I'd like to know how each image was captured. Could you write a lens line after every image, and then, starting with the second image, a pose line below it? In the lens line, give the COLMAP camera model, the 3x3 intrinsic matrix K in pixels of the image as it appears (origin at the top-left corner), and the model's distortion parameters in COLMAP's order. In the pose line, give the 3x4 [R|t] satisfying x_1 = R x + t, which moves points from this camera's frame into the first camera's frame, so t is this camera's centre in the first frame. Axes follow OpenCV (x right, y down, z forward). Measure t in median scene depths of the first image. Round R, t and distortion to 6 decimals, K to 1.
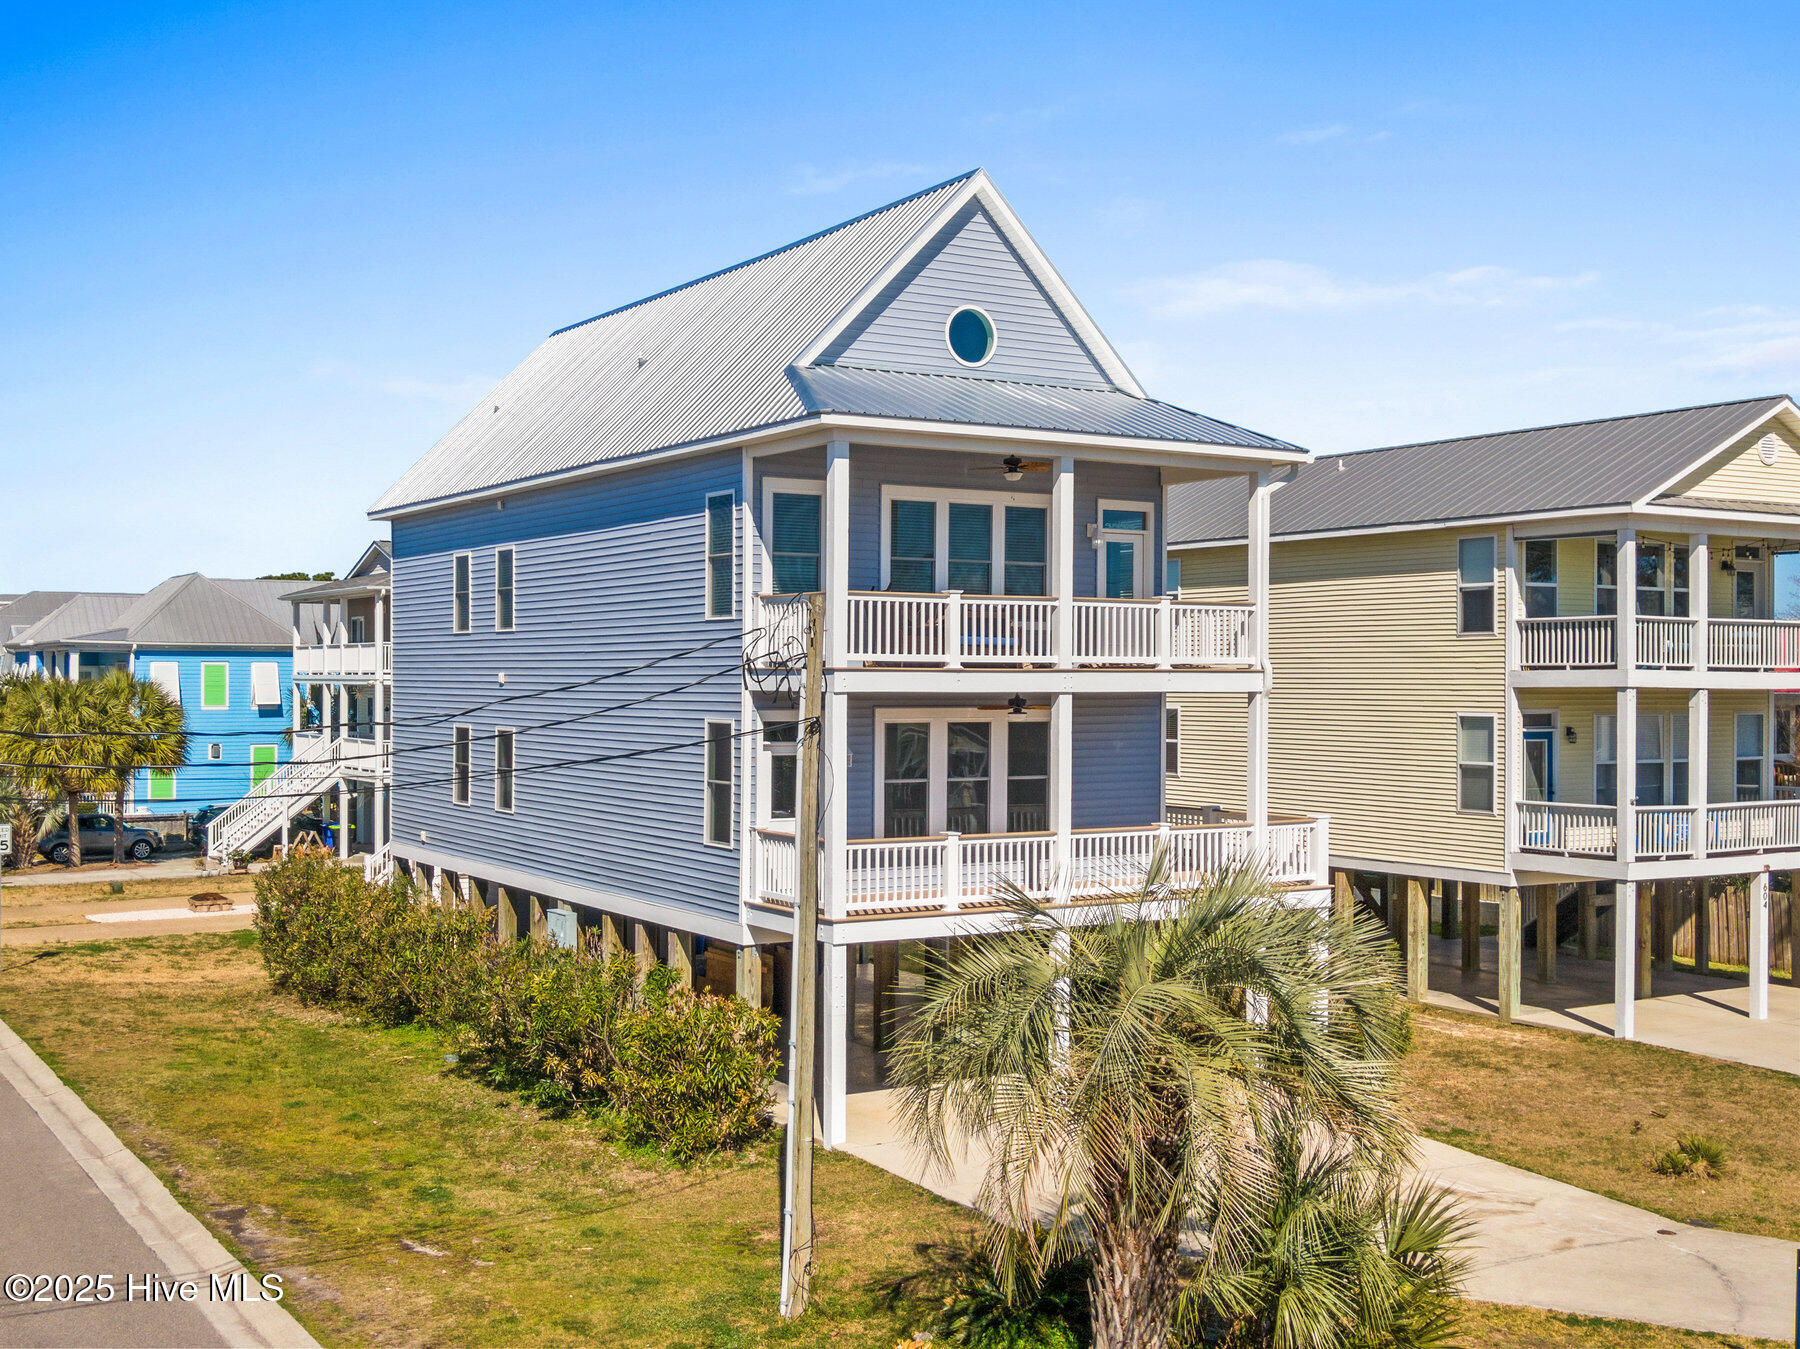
lens RADIAL K [[2003.5, 0, 902.2], [0, 2003.5, 659.5], [0, 0, 1]] dist [0.024569, 0.019865]
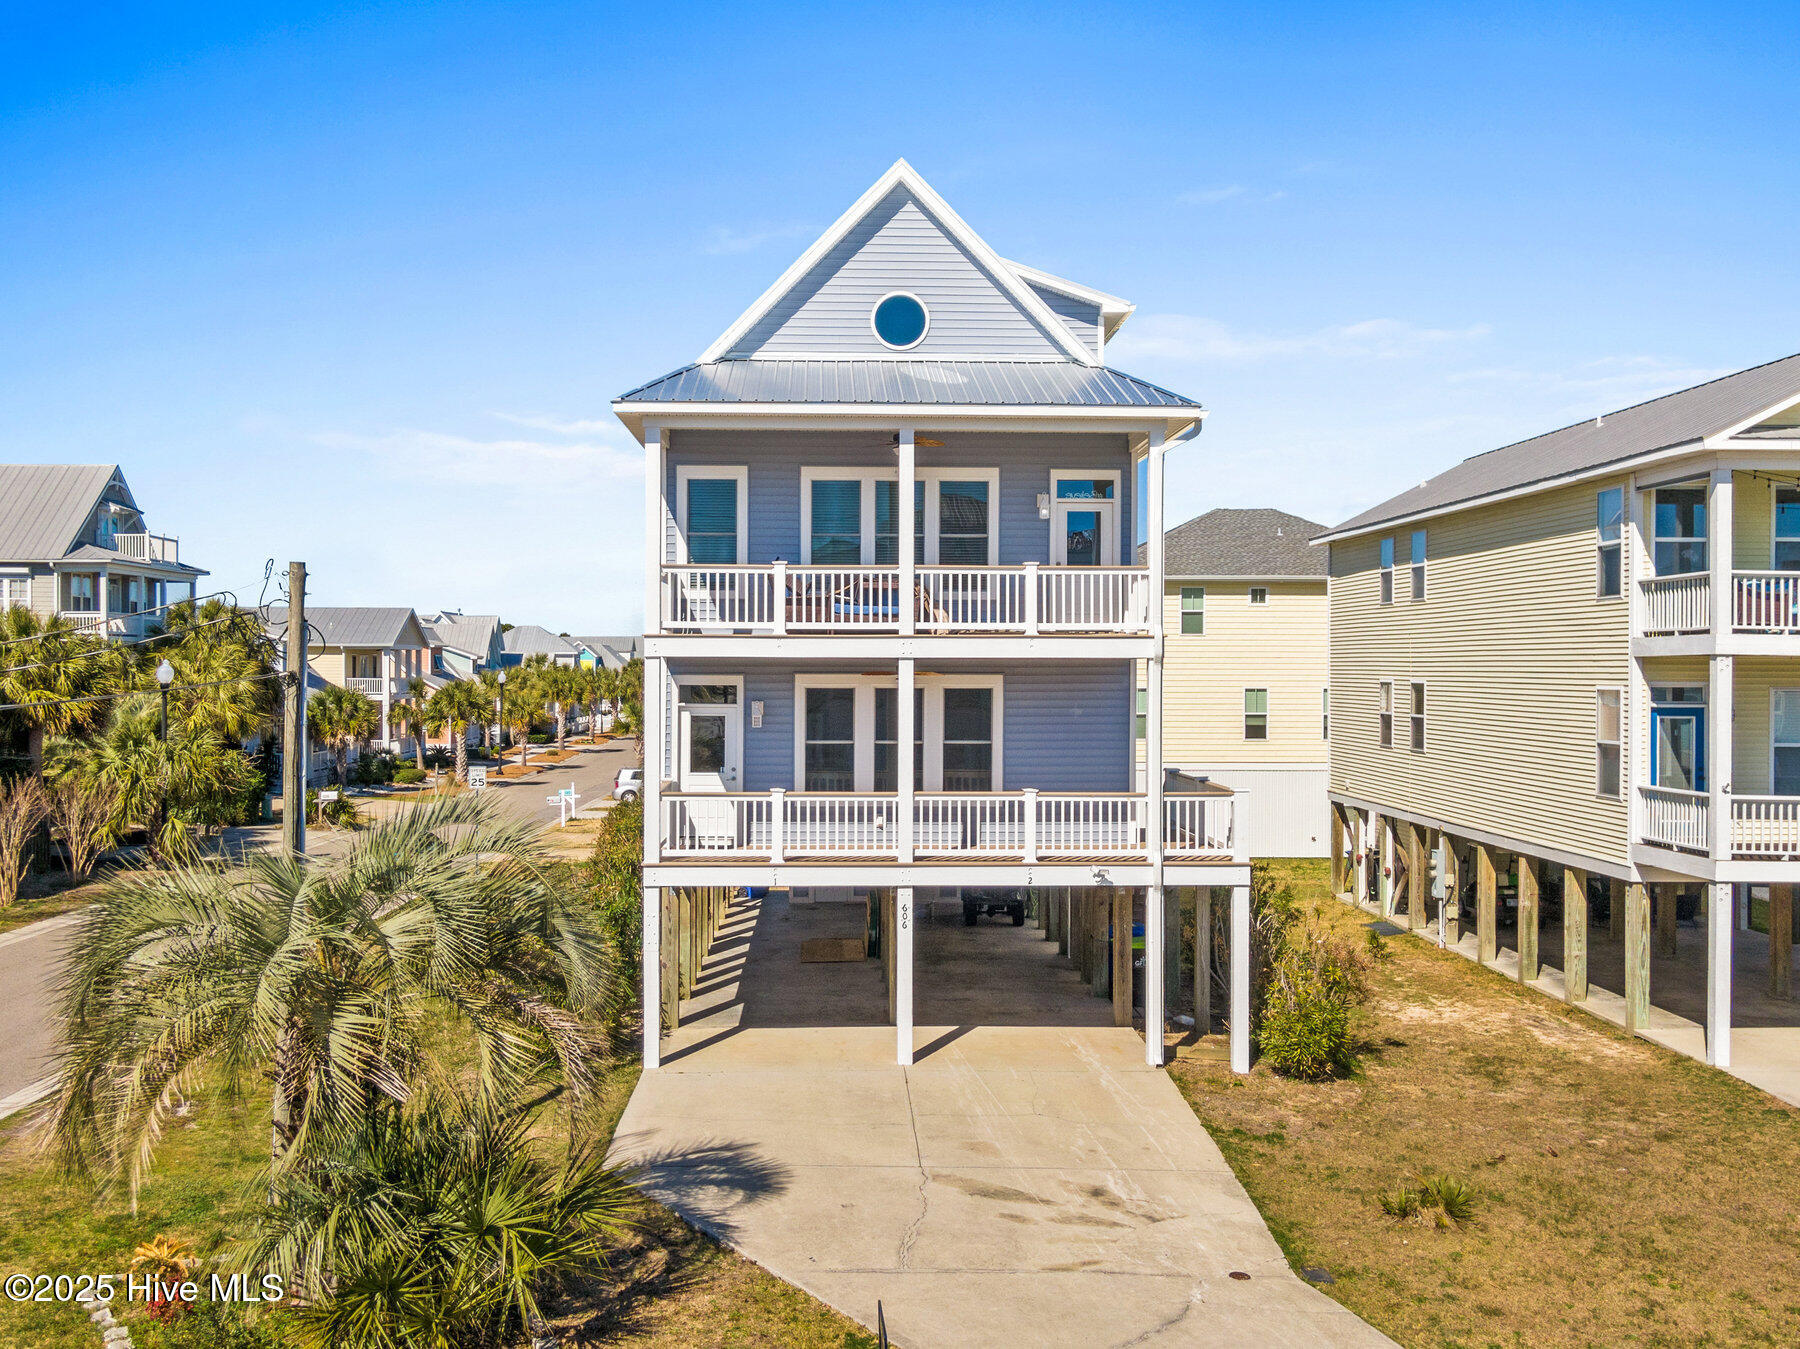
lens RADIAL K [[1650.1, 0, 900.0], [0, 1650.1, 674.5], [0, 0, 1]] dist [0.012880, 0.002116]
pose [[0.867449, 0.003437, -0.497514, 0.461437], [0.004544, 0.999880, 0.014831, 0.011236], [0.497505, -0.015126, 0.867329, 0.243951]]
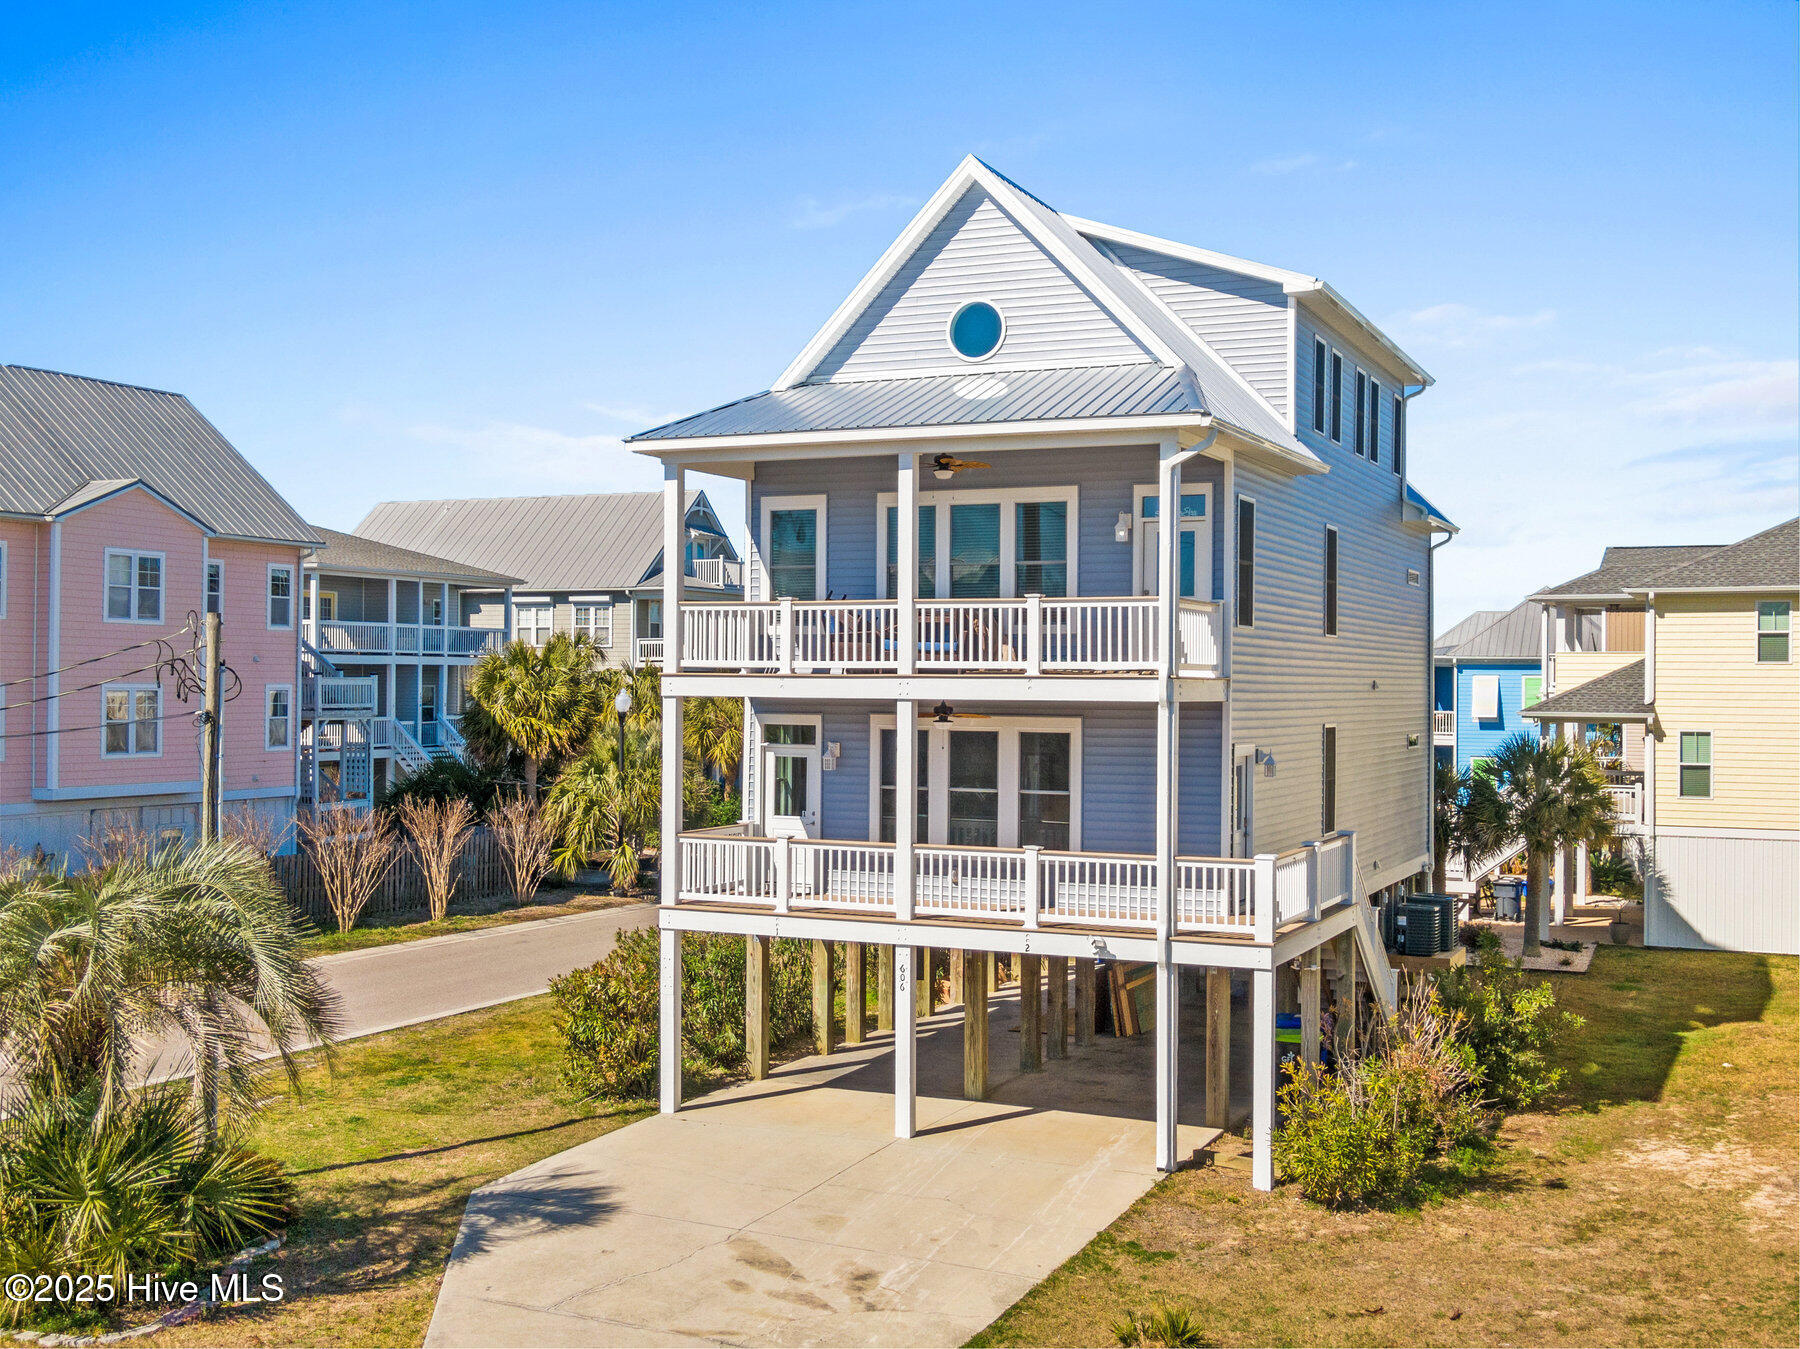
lens RADIAL K [[2003.5, 0, 902.2], [0, 2003.5, 659.5], [0, 0, 1]] dist [0.024569, 0.019865]
pose [[0.554730, -0.008307, -0.831989, 0.807264], [0.000801, 0.999955, -0.009449, 0.005996], [0.832030, 0.004575, 0.554712, 0.432616]]
